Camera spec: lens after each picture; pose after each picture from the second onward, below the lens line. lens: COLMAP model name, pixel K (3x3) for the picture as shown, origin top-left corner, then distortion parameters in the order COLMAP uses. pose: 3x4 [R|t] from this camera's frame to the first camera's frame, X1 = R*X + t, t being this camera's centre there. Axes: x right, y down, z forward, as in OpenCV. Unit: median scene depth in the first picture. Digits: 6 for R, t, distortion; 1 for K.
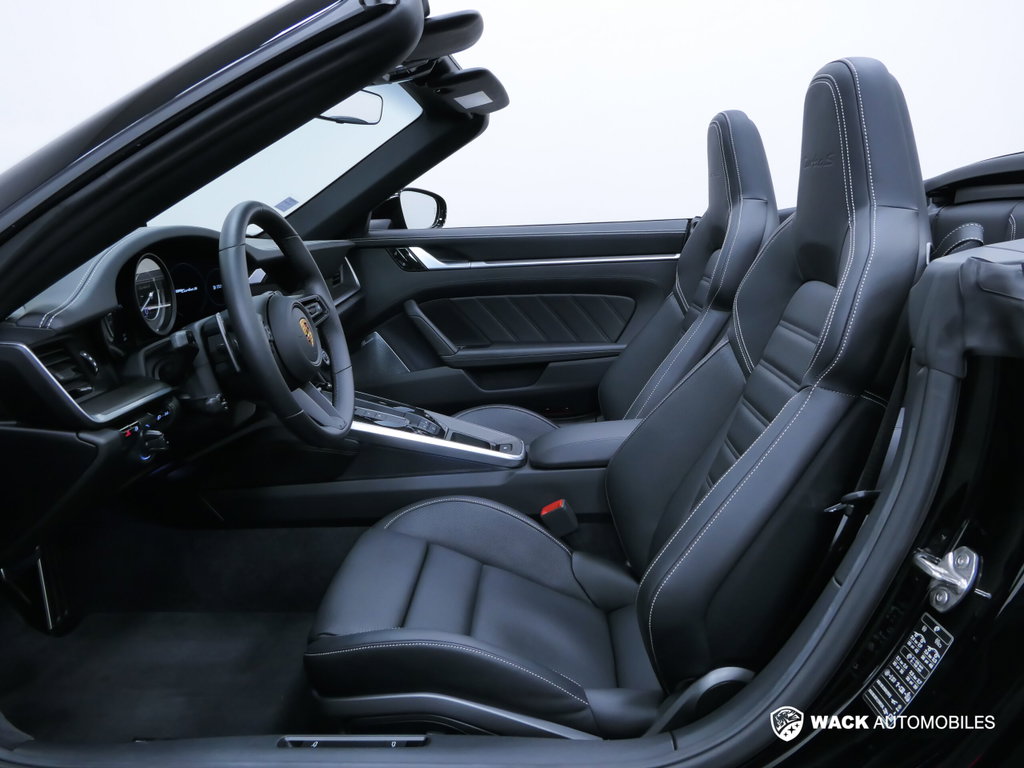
lens RADIAL K [[775.2, 0, 511.3], [0, 775.2, 382.3], [0, 0, 1]] dist [0.007067, 0.001756]
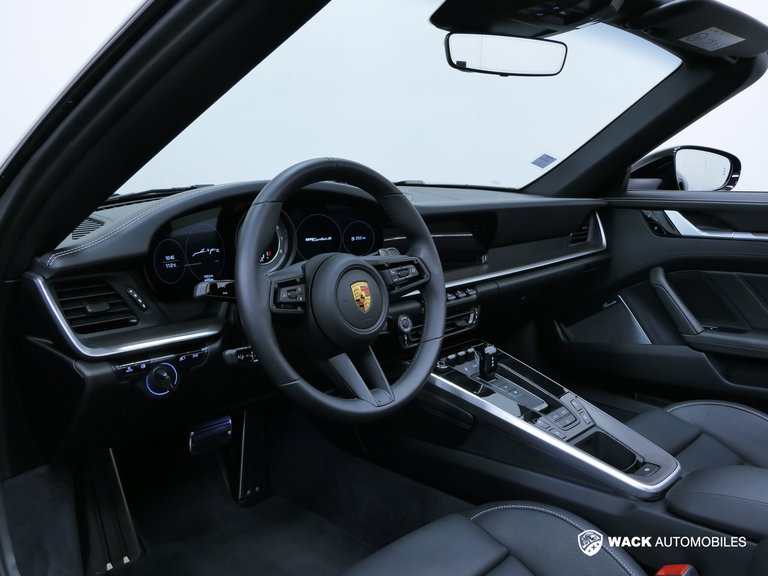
lens RADIAL K [[664.6, 0, 384.3], [0, 664.6, 289.3], [0, 0, 1]] dist [0.015817, 0.006019]
pose [[0.757212, 0.143664, -0.637174, 0.132746], [-0.164574, 0.986002, 0.026737, -0.048820], [0.632096, 0.084616, 0.770256, 0.192647]]
